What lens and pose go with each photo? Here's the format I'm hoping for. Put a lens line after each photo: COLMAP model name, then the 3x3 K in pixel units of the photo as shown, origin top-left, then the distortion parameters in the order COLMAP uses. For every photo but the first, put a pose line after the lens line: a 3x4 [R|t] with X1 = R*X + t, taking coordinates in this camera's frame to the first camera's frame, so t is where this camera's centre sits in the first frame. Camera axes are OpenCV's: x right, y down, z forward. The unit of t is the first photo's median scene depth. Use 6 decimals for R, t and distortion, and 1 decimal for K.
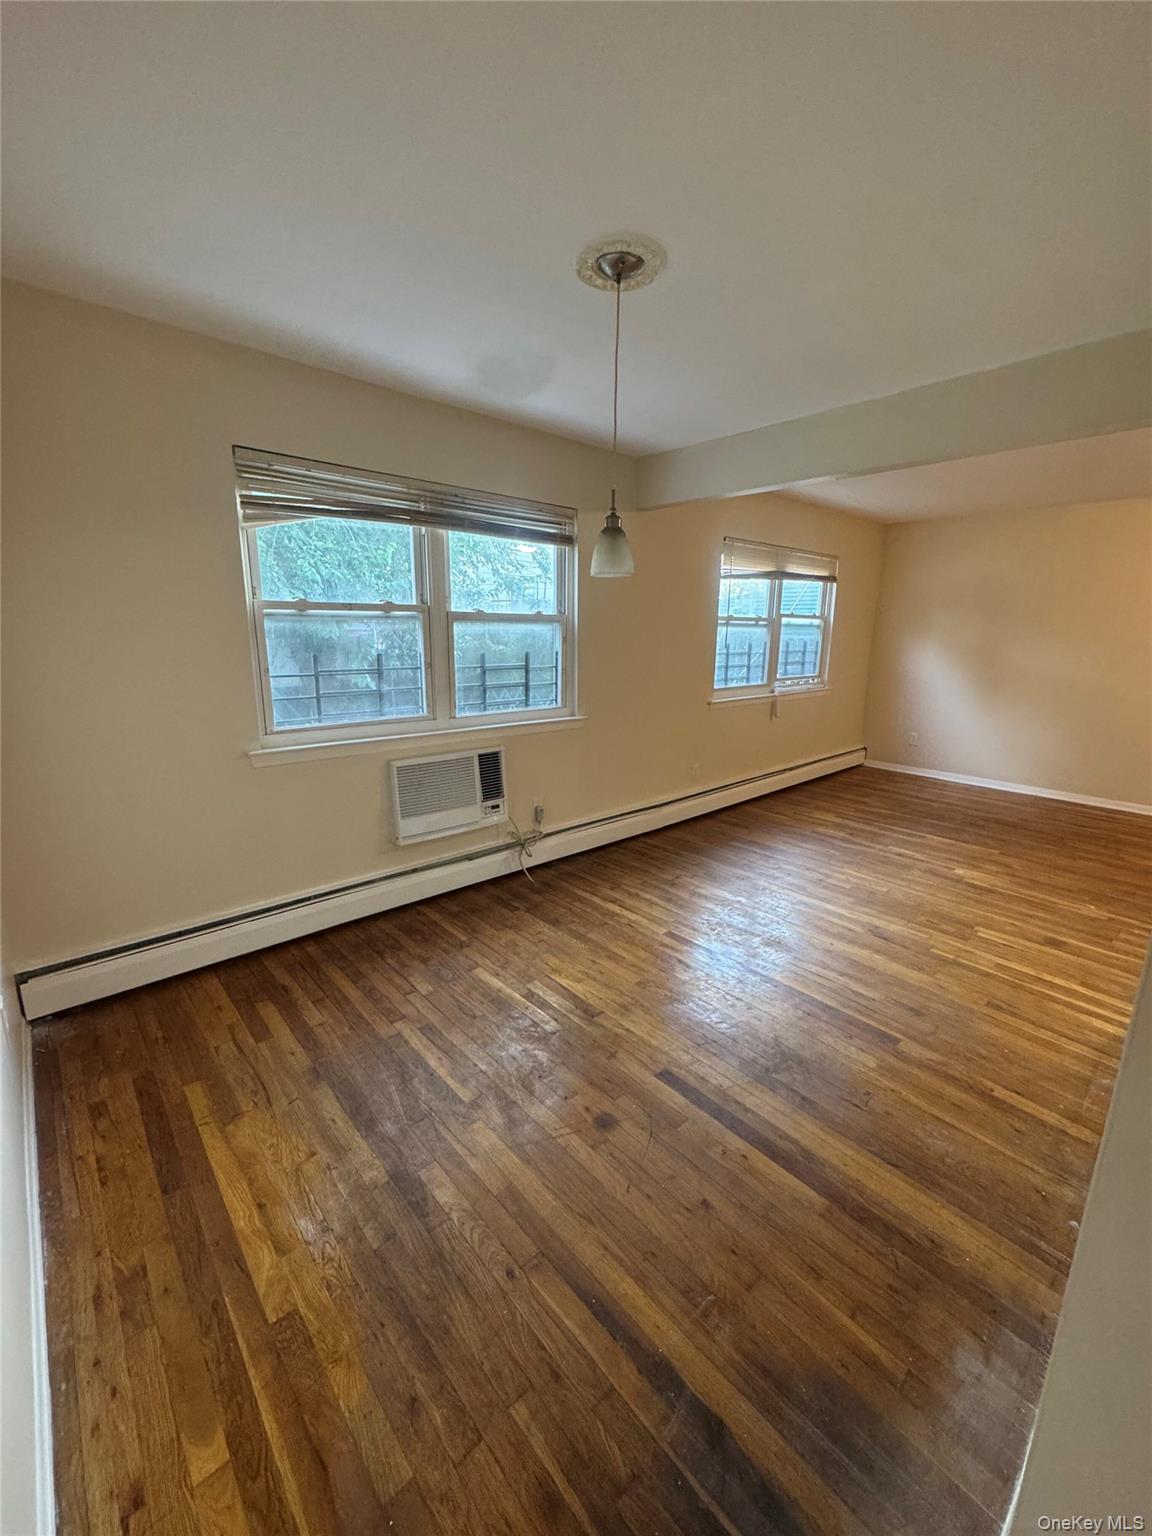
lens RADIAL K [[614.1, 0, 576.0], [0, 614.1, 768.0], [0, 0, 1]] dist [0.000150, -0.000092]
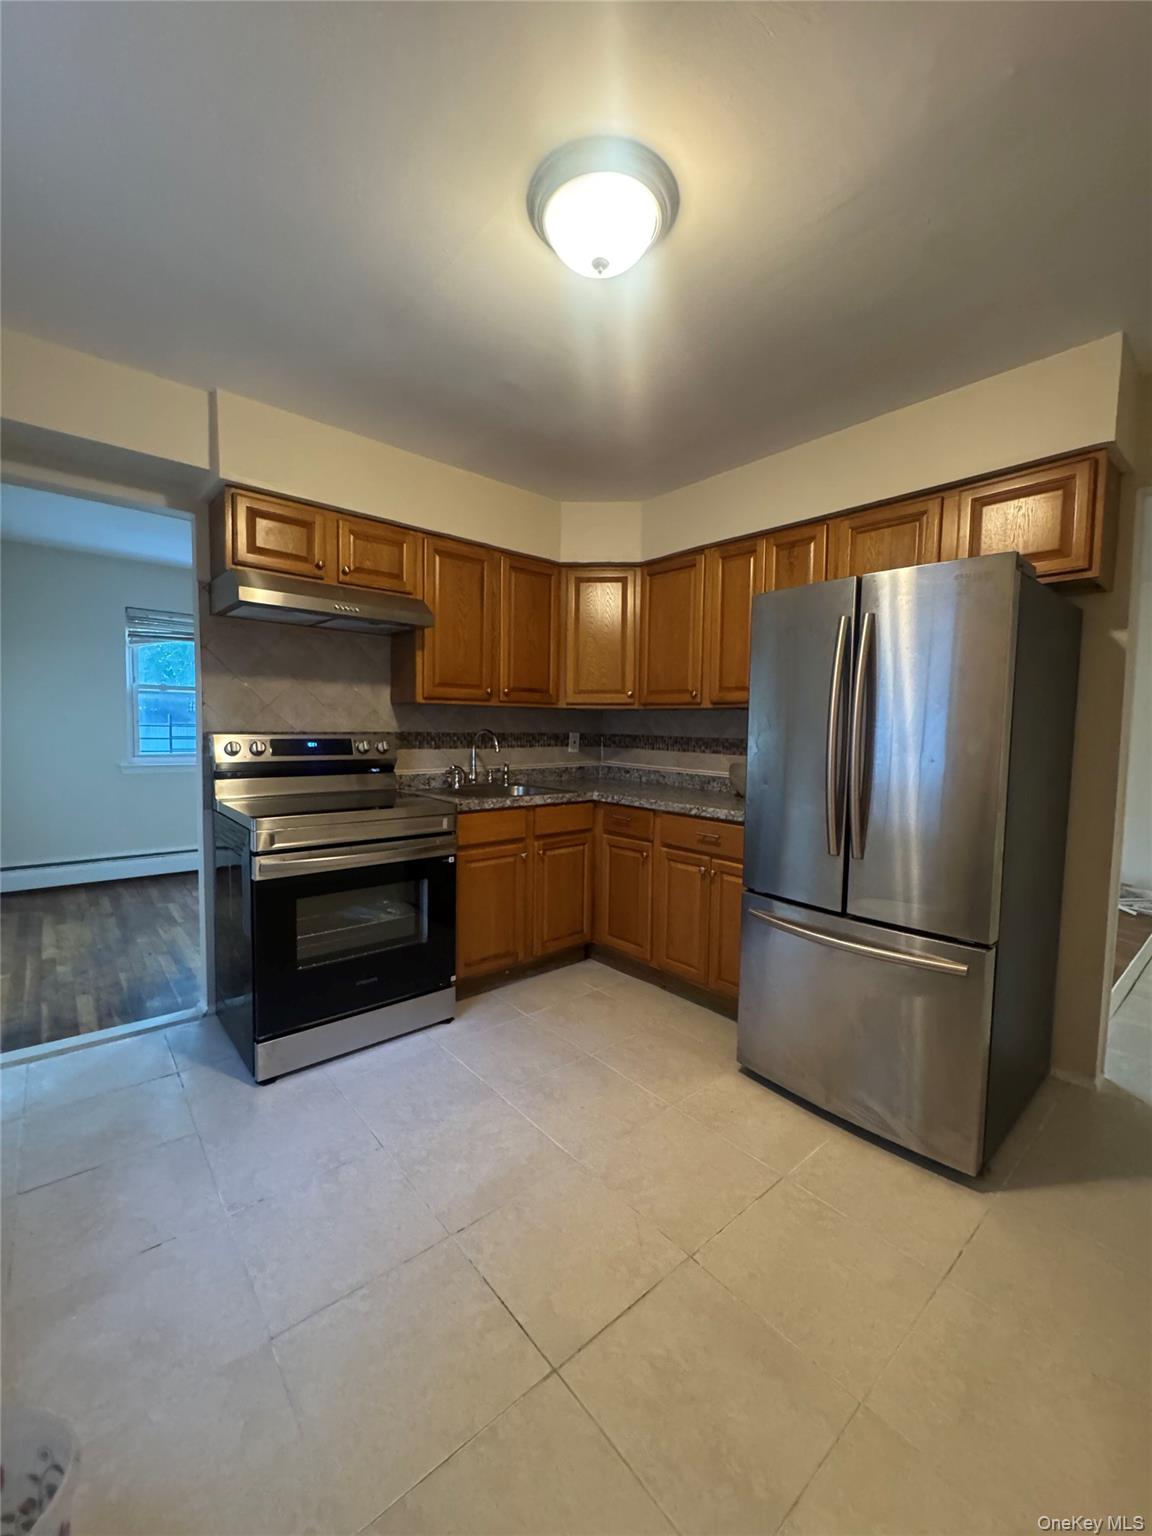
lens RADIAL K [[614.1, 0, 576.0], [0, 614.1, 768.0], [0, 0, 1]] dist [0.000150, -0.000092]
pose [[0.999774, 0.012951, -0.016832, 0.675567], [-0.015418, 0.987667, -0.155810, 0.196033], [0.014607, 0.156034, 0.987644, -0.616755]]
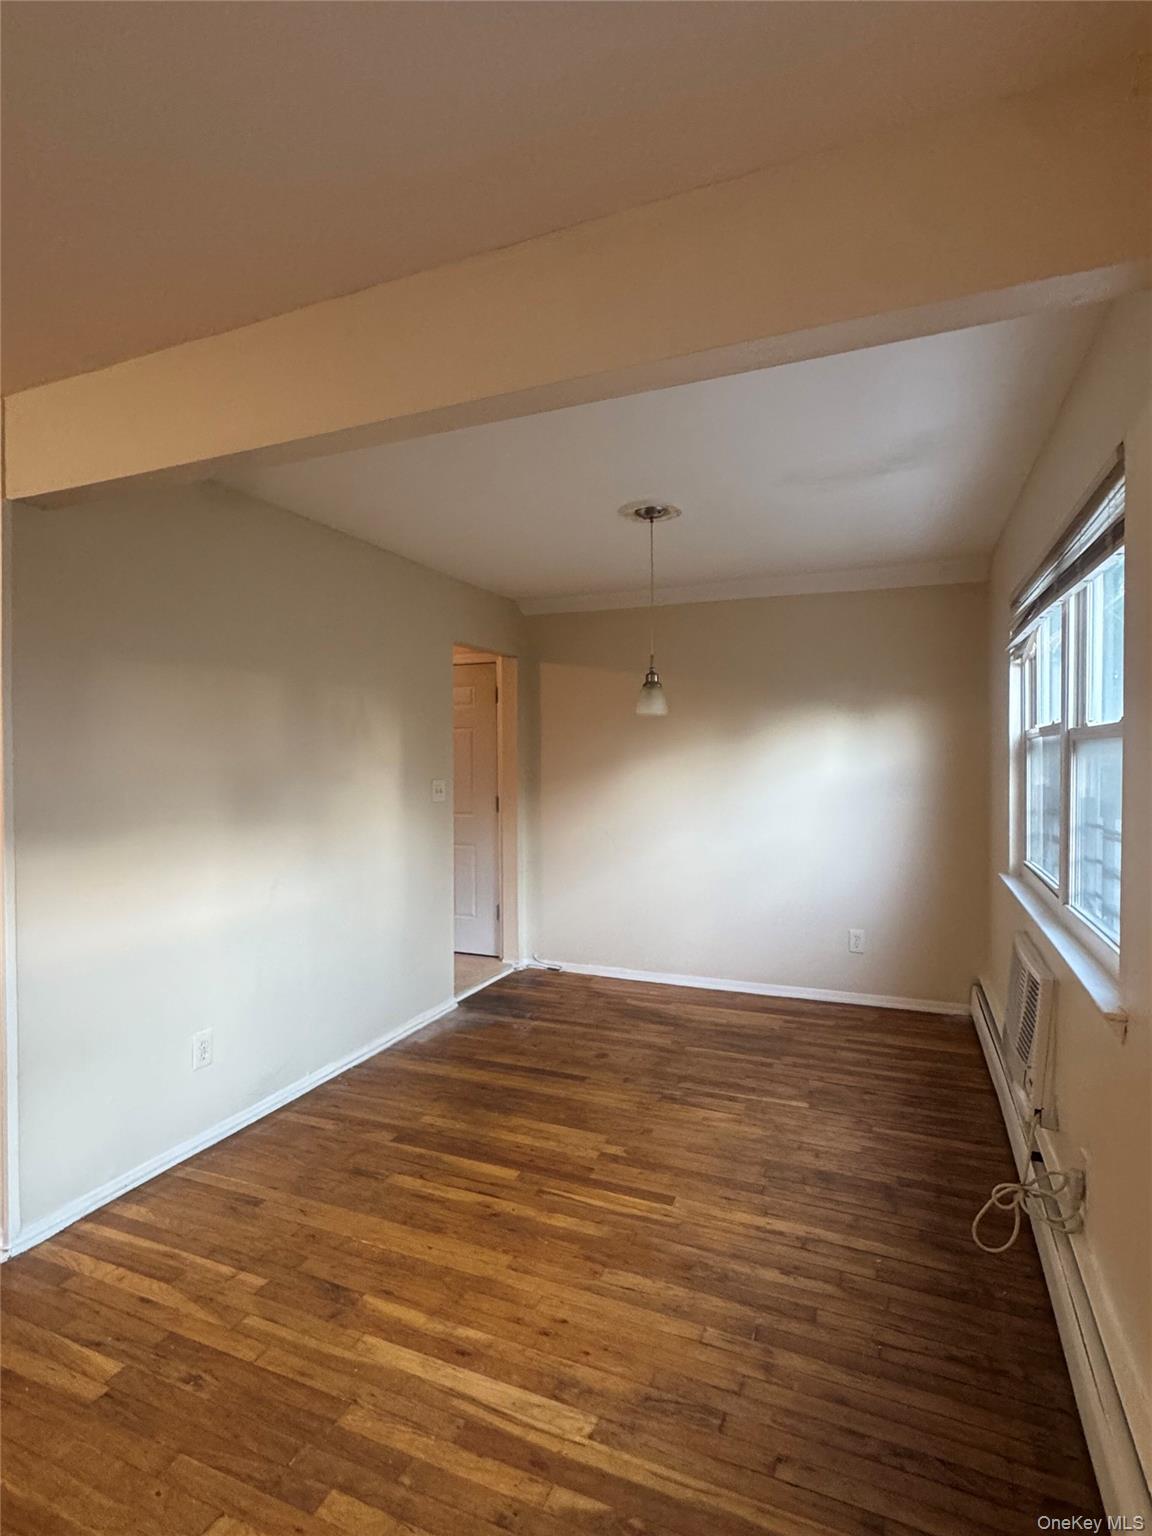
lens RADIAL K [[775.6, 0, 576.0], [0, 775.6, 768.0], [0, 0, 1]] dist [0.000110, -0.000033]
pose [[-0.904458, -0.002902, -0.426553, 0.544094], [-0.102799, 0.971987, 0.211360, -0.319821], [0.413990, 0.235015, -0.879420, 1.439030]]
